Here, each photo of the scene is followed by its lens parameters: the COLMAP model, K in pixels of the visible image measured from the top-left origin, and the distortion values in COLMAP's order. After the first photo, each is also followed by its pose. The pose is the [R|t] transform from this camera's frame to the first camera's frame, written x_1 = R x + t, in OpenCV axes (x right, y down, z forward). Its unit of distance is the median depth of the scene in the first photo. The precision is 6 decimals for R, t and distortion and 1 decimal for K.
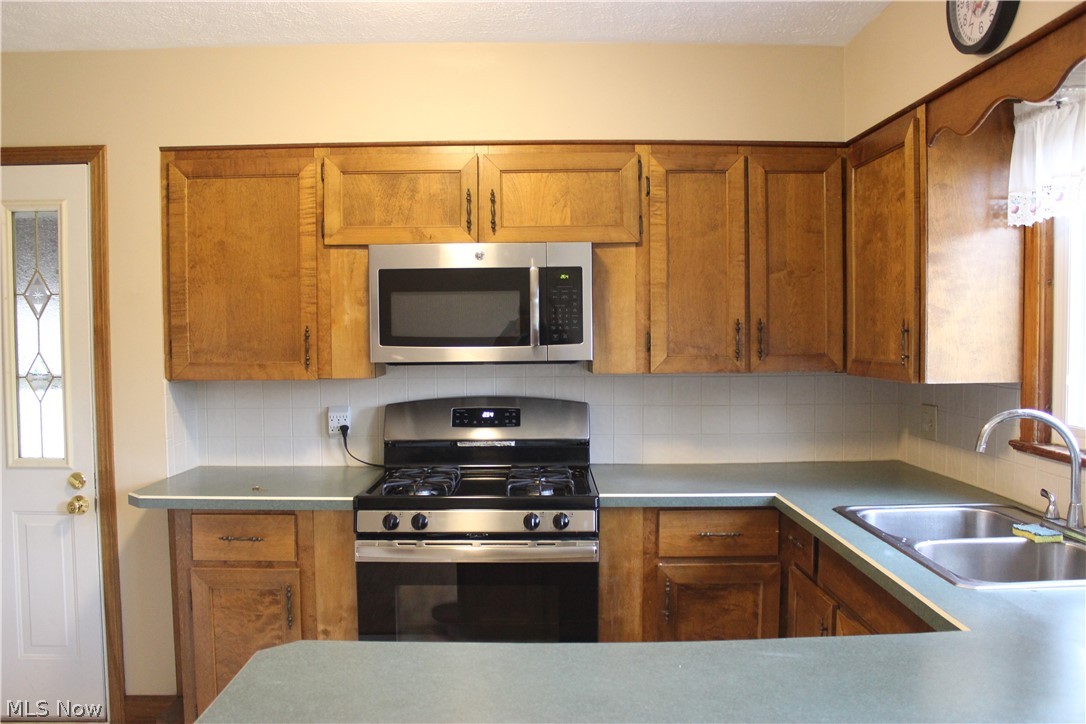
lens RADIAL K [[914.3, 0, 535.5], [0, 914.3, 368.5], [0, 0, 1]] dist [-0.160964, 0.142465]
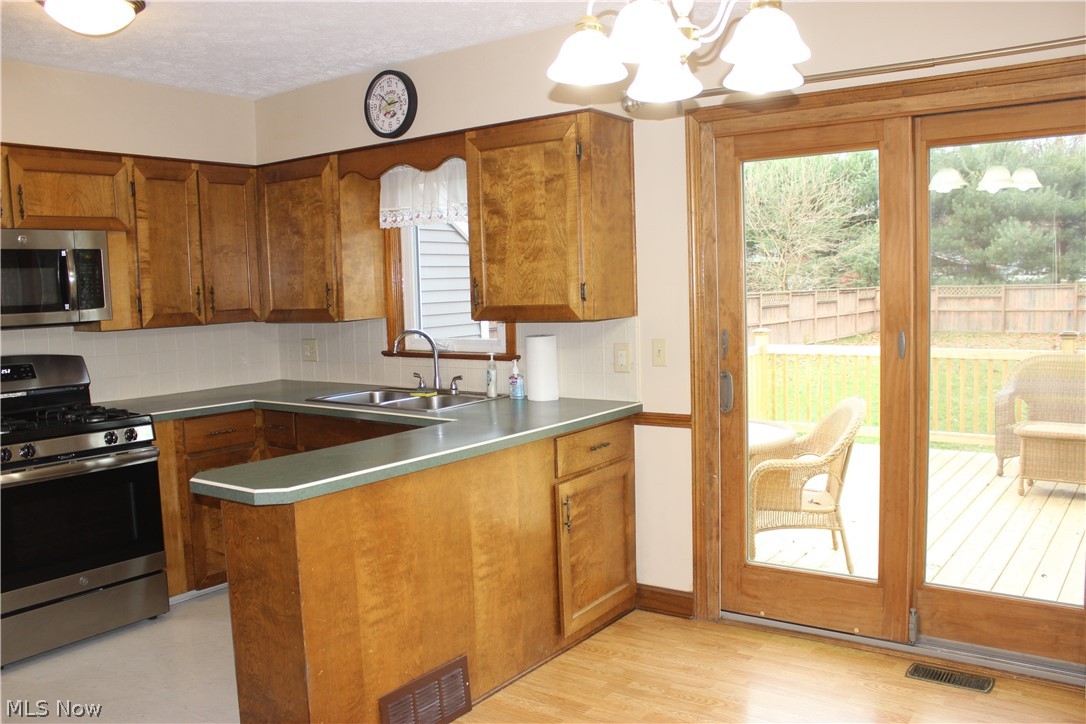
lens RADIAL K [[914.3, 0, 538.0], [0, 914.3, 373.6], [0, 0, 1]] dist [-0.160964, 0.142465]
pose [[0.594940, -0.089155, 0.798810, -0.595841], [0.058833, 0.995994, 0.067344, 0.018516], [-0.801614, 0.006930, 0.597802, -0.265314]]
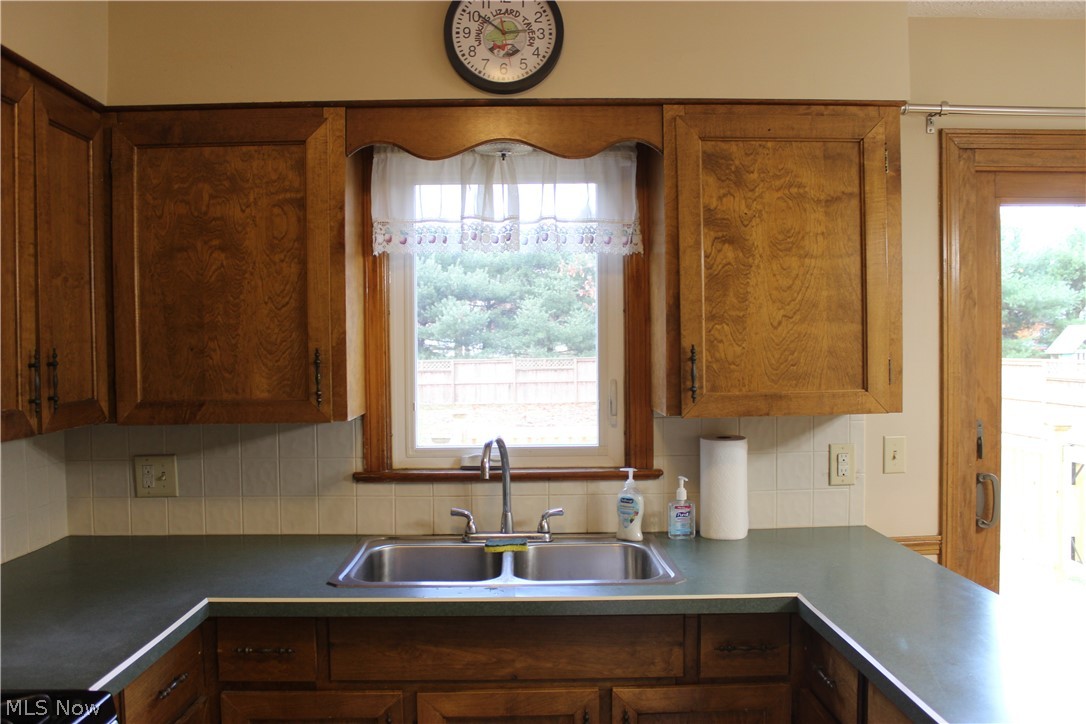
lens RADIAL K [[914.3, 0, 537.6], [0, 914.3, 371.3], [0, 0, 1]] dist [-0.160964, 0.142465]
pose [[-0.021247, -0.019801, 0.999578, -0.383609], [0.054046, 0.998319, 0.020925, -0.034046], [-0.998312, 0.054468, -0.020141, 0.676846]]
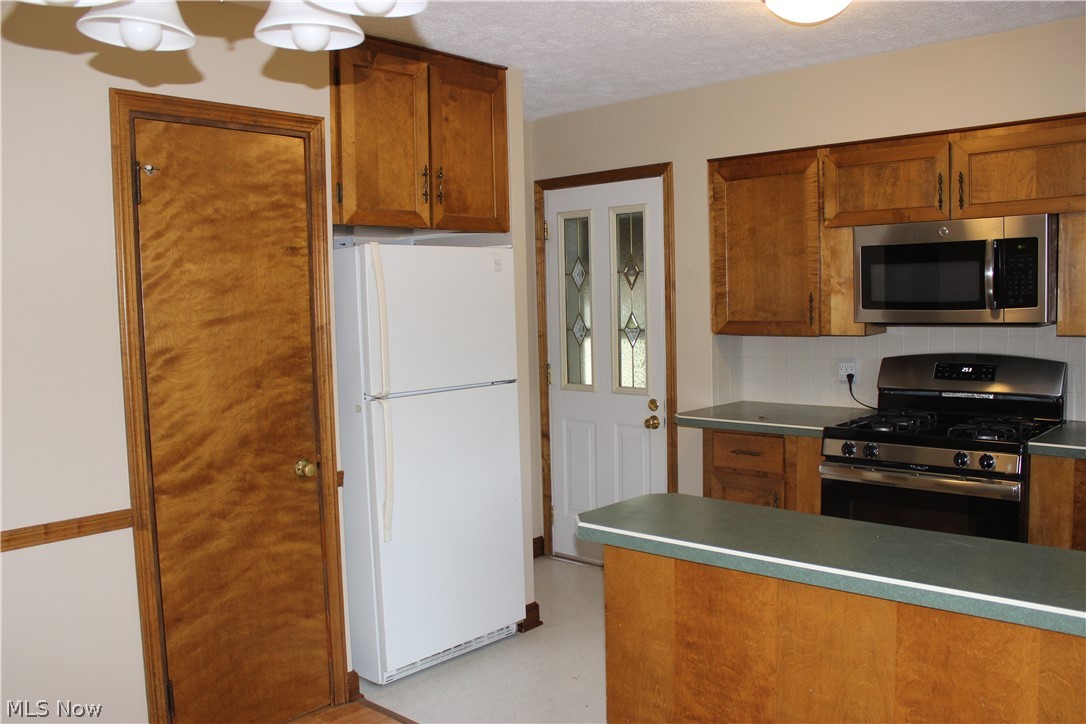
lens RADIAL K [[914.3, 0, 540.8], [0, 914.3, 367.6], [0, 0, 1]] dist [-0.160964, 0.142465]
pose [[0.737253, 0.040968, -0.674374, 0.320851], [-0.011205, 0.998764, 0.048425, 0.000683], [0.675524, -0.028145, 0.736800, -0.180188]]
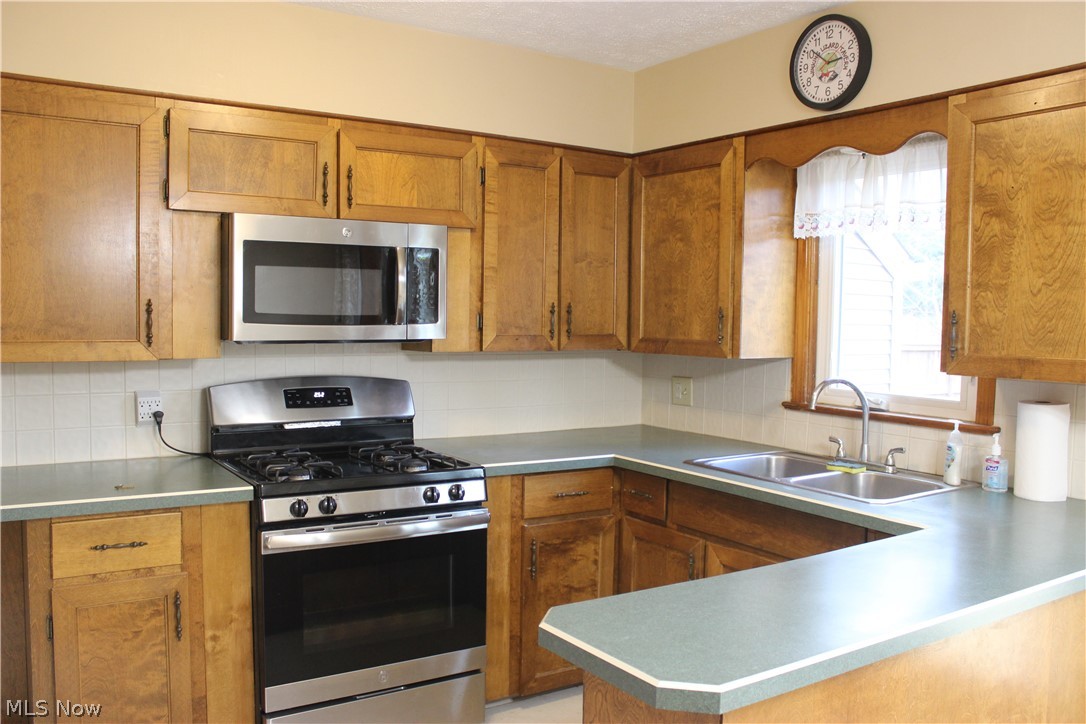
lens RADIAL K [[914.3, 0, 538.5], [0, 914.3, 370.1], [0, 0, 1]] dist [-0.160964, 0.142465]
pose [[0.837712, -0.014114, 0.545930, -0.410202], [0.001430, 0.999719, 0.023652, 0.001888], [-0.546110, -0.019033, 0.837497, 0.066313]]
